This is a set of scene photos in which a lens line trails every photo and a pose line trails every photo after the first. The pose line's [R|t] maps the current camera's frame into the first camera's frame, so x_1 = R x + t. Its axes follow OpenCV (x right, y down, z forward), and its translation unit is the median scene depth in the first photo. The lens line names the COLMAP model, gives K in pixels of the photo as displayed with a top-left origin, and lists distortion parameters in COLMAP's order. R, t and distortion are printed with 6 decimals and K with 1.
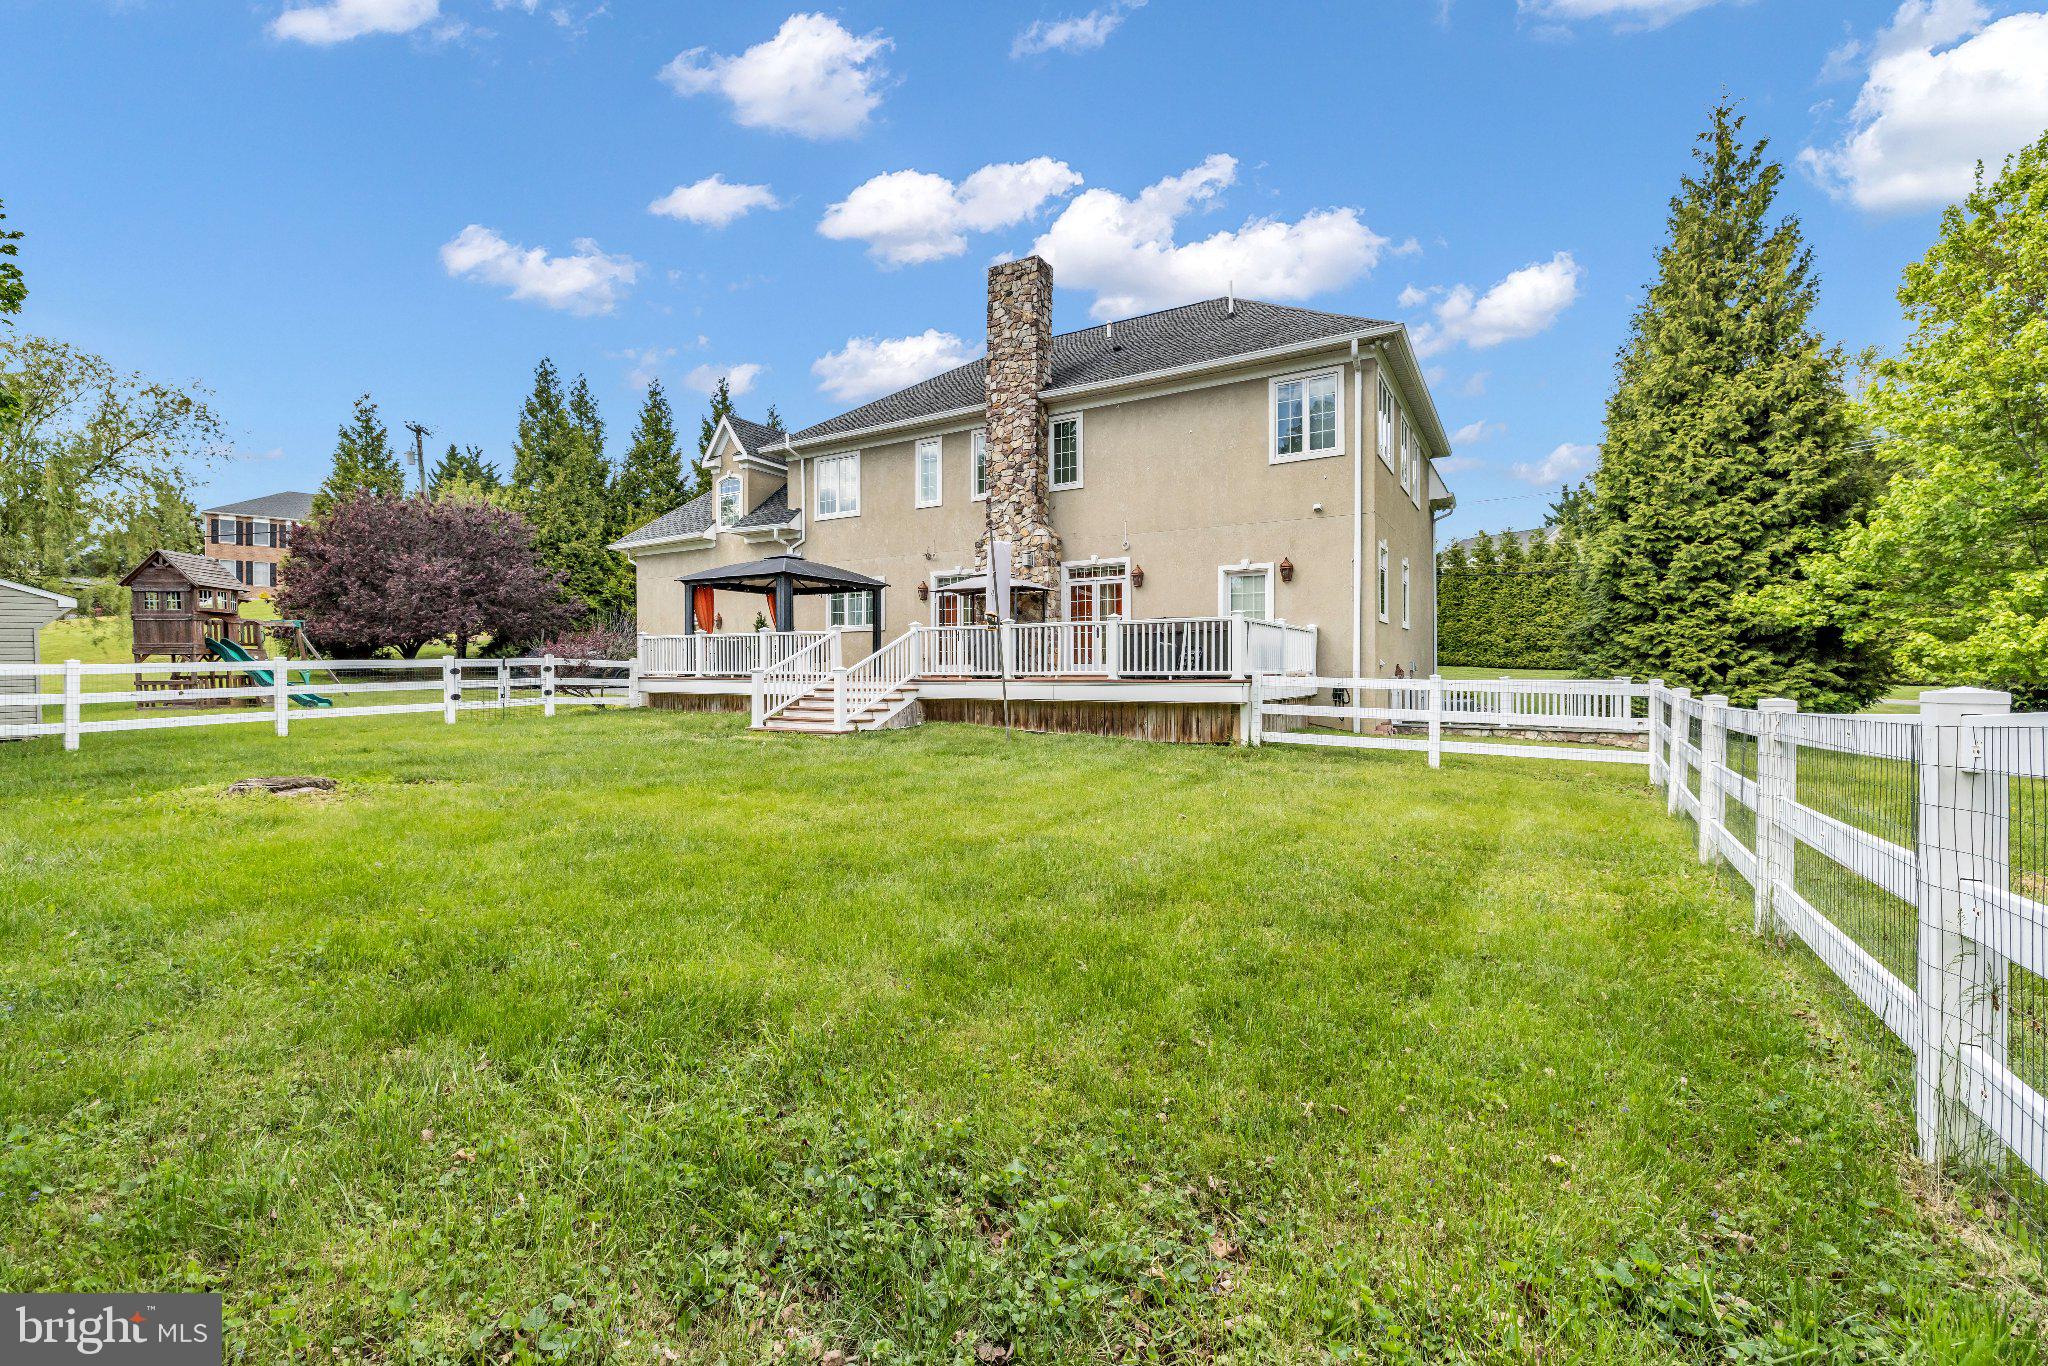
lens RADIAL K [[854.9, 0, 1017.5], [0, 854.9, 676.9], [0, 0, 1]] dist [0.002869, 0.000074]
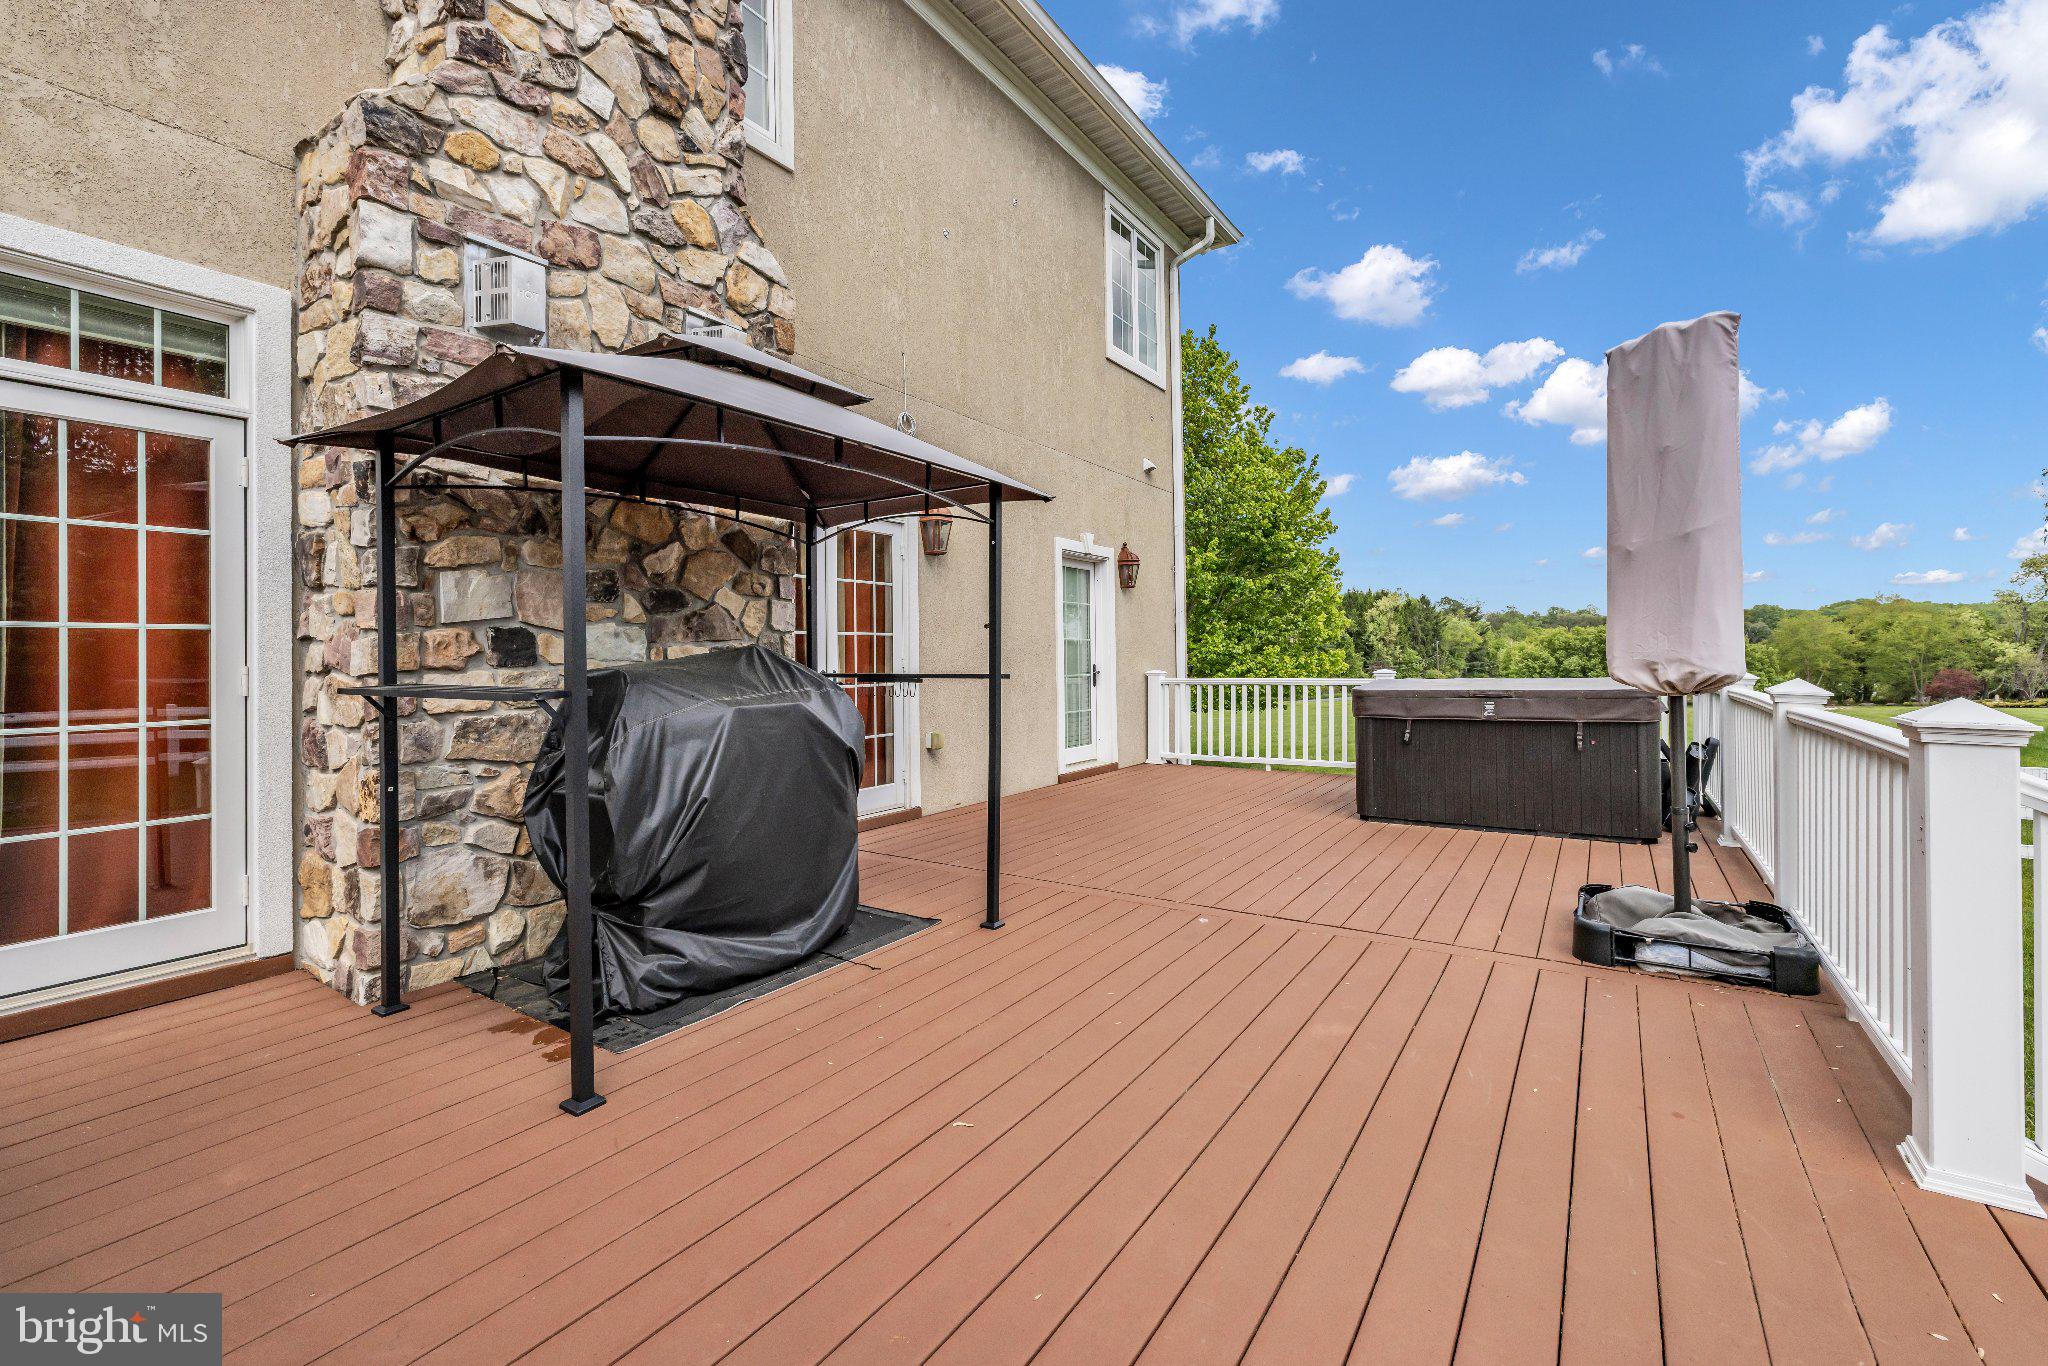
lens RADIAL K [[856.4, 0, 1021.5], [0, 856.4, 658.1], [0, 0, 1]] dist [0.000232, -0.000151]
pose [[0.063029, 0.001789, 0.998010, -0.196477], [0.020733, 0.999780, -0.003101, -0.058591], [-0.997796, 0.020888, 0.062978, 0.900411]]
